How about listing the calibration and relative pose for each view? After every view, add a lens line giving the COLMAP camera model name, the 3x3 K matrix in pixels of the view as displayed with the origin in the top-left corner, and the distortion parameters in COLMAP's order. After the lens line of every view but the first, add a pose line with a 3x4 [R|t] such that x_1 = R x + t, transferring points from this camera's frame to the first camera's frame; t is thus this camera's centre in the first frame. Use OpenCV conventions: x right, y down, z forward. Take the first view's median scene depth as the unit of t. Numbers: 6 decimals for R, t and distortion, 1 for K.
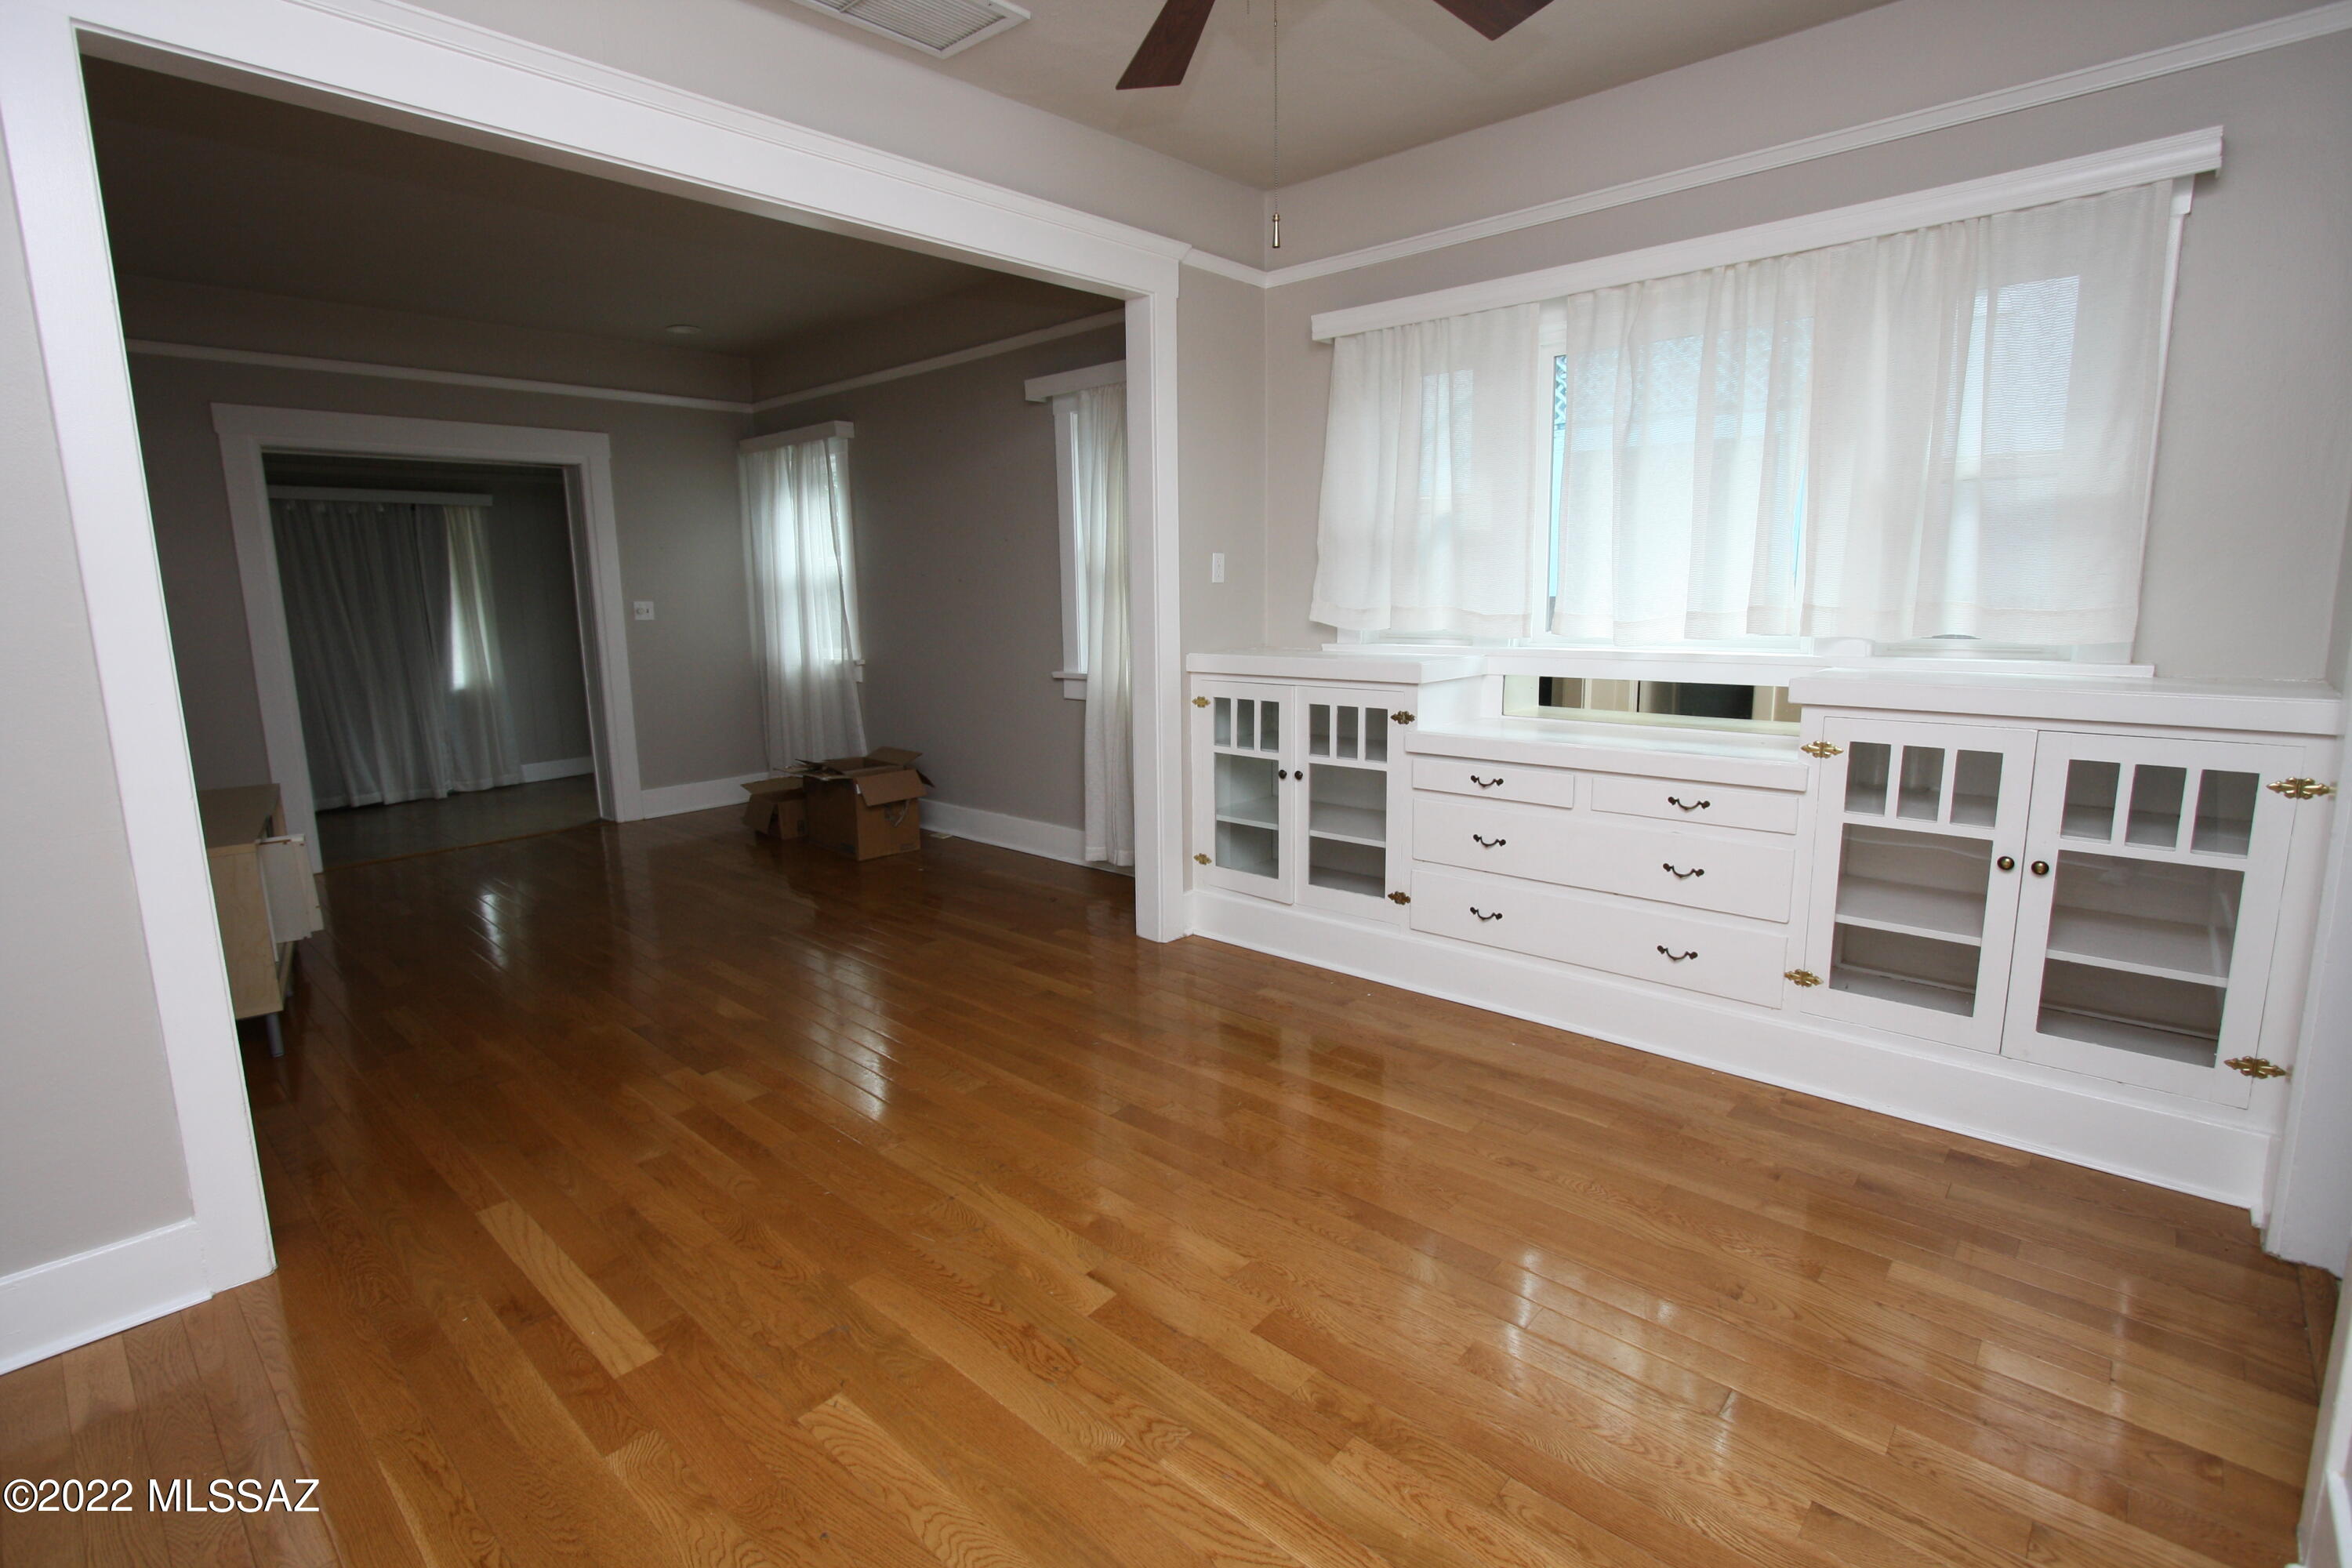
lens RADIAL K [[1115.3, 0, 1154.9], [0, 1115.3, 772.6], [0, 0, 1]] dist [-0.021891, 0.002034]
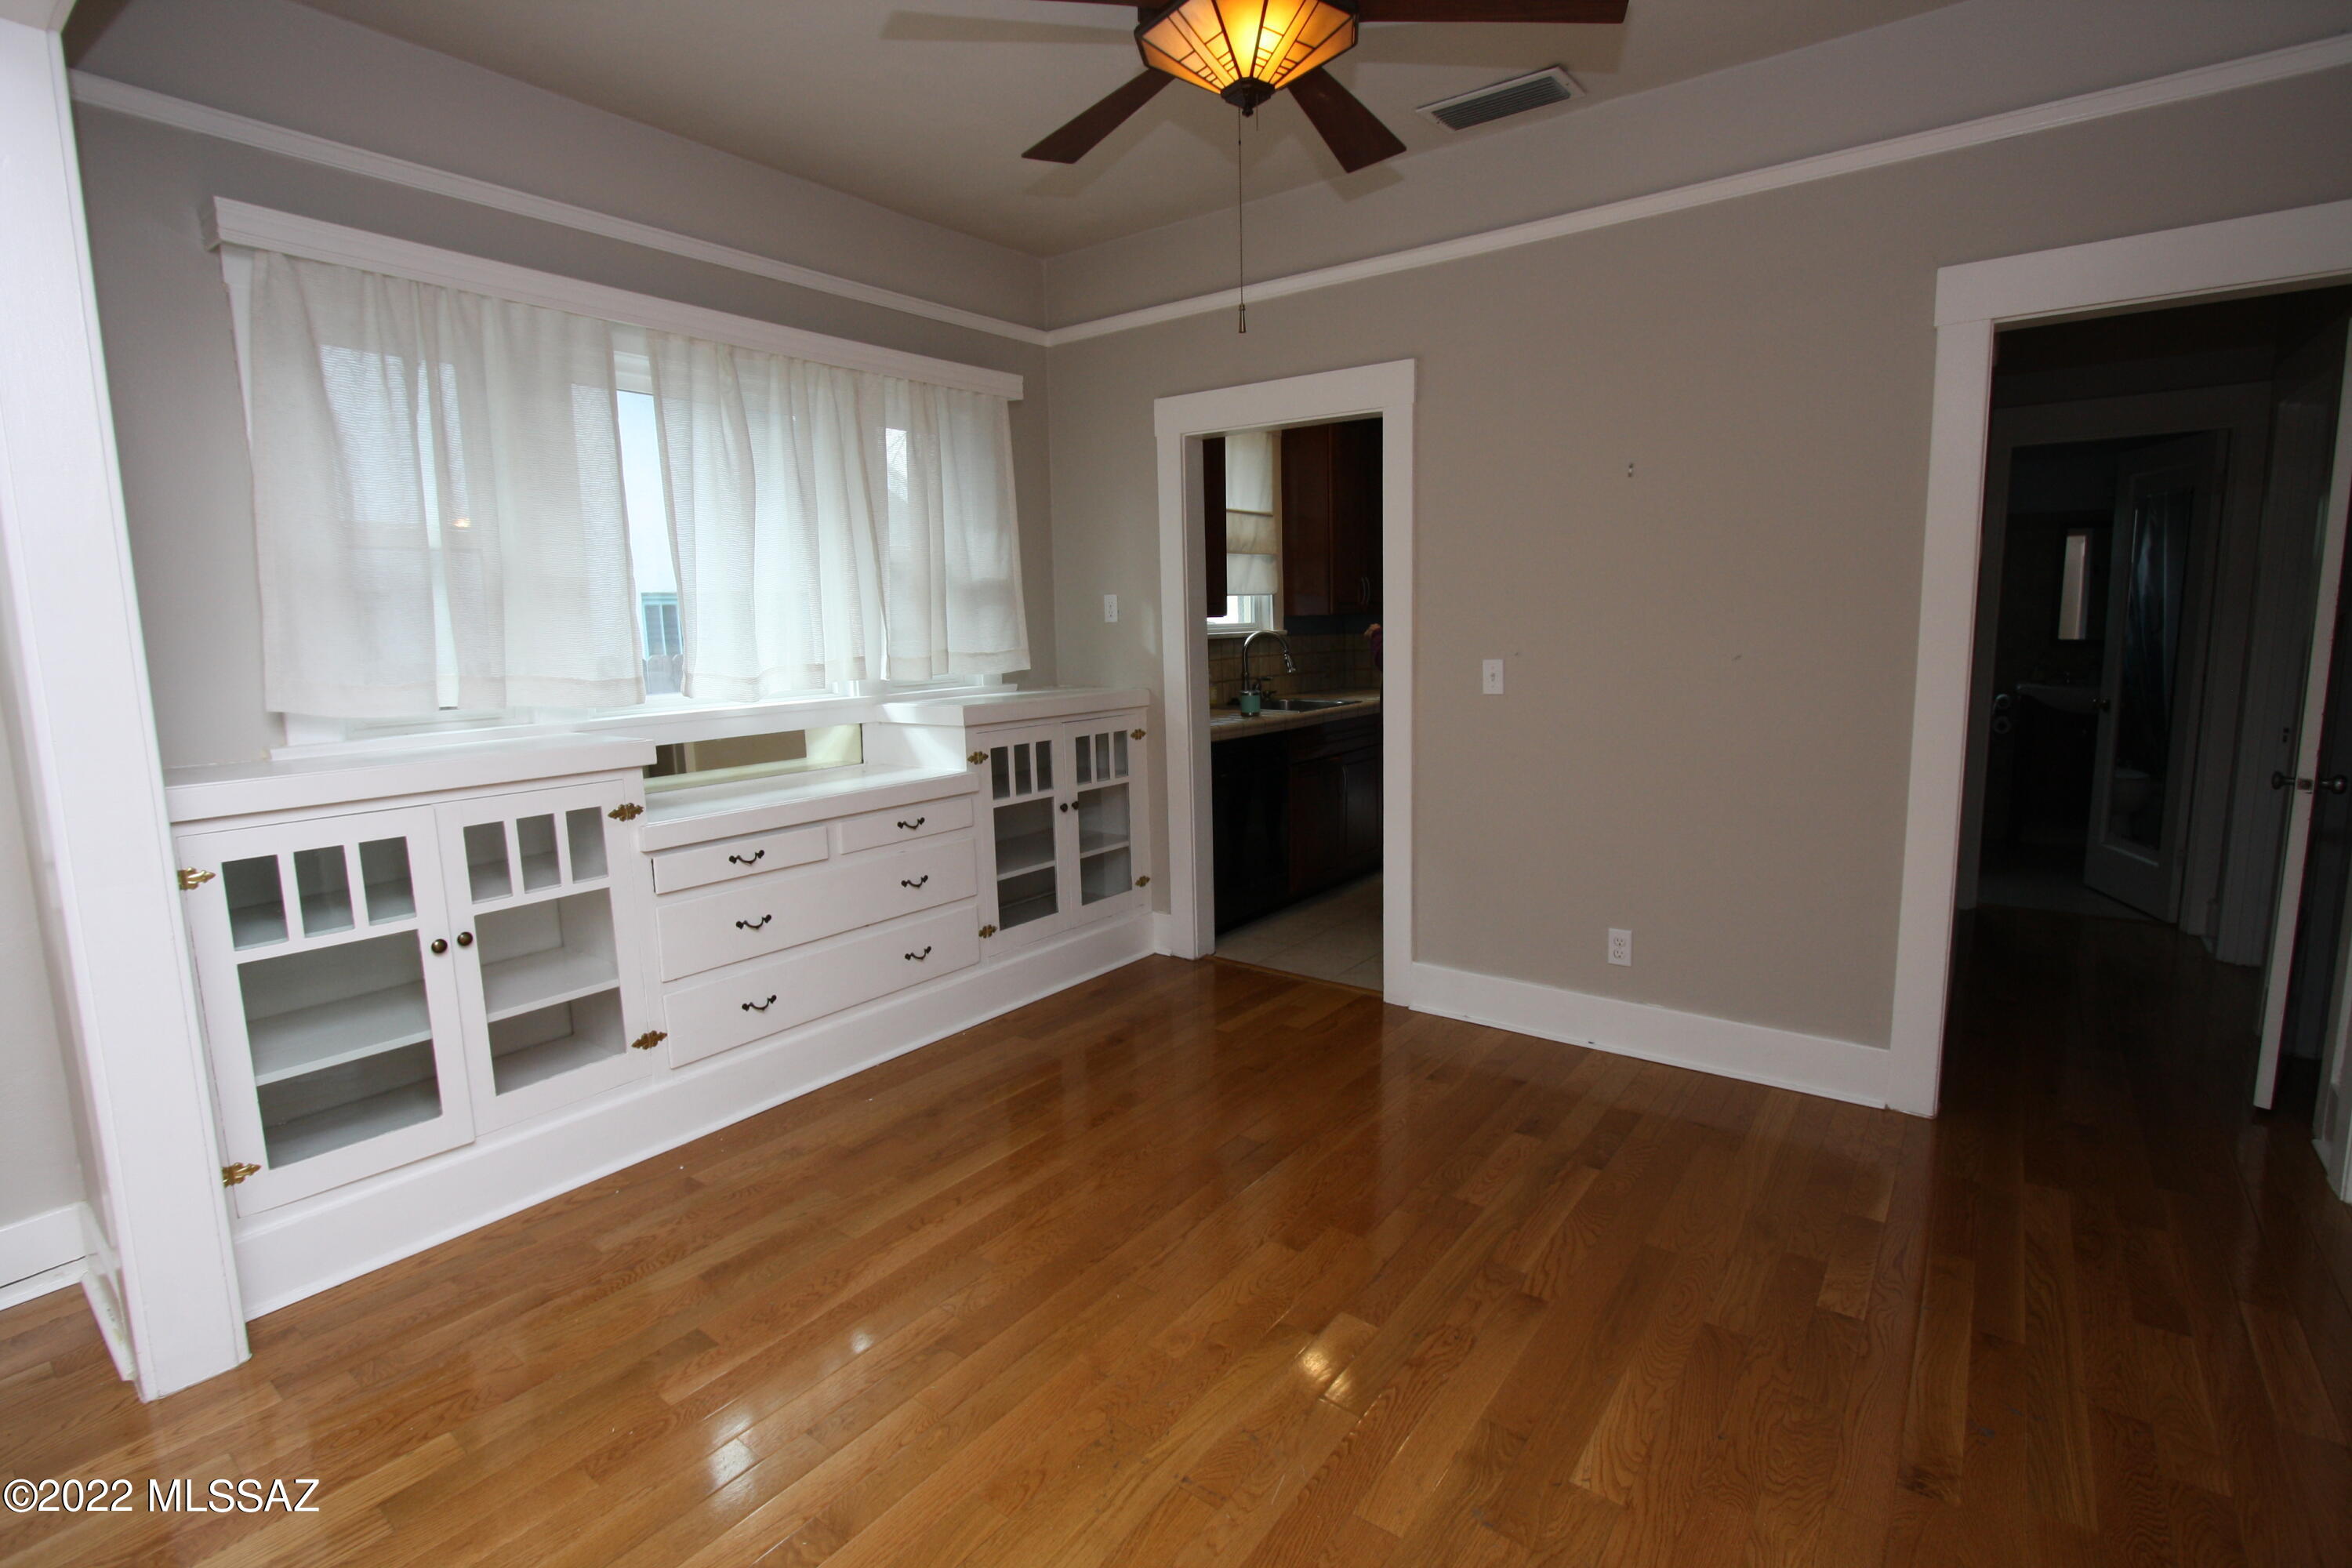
lens RADIAL K [[1115.3, 0, 1181.1], [0, 1115.3, 791.0], [0, 0, 1]] dist [-0.021891, 0.002034]
pose [[-0.138075, -0.109593, 0.984340, -0.762012], [0.205663, 0.969023, 0.136736, -0.115704], [-0.968833, 0.221322, -0.111258, 0.925750]]
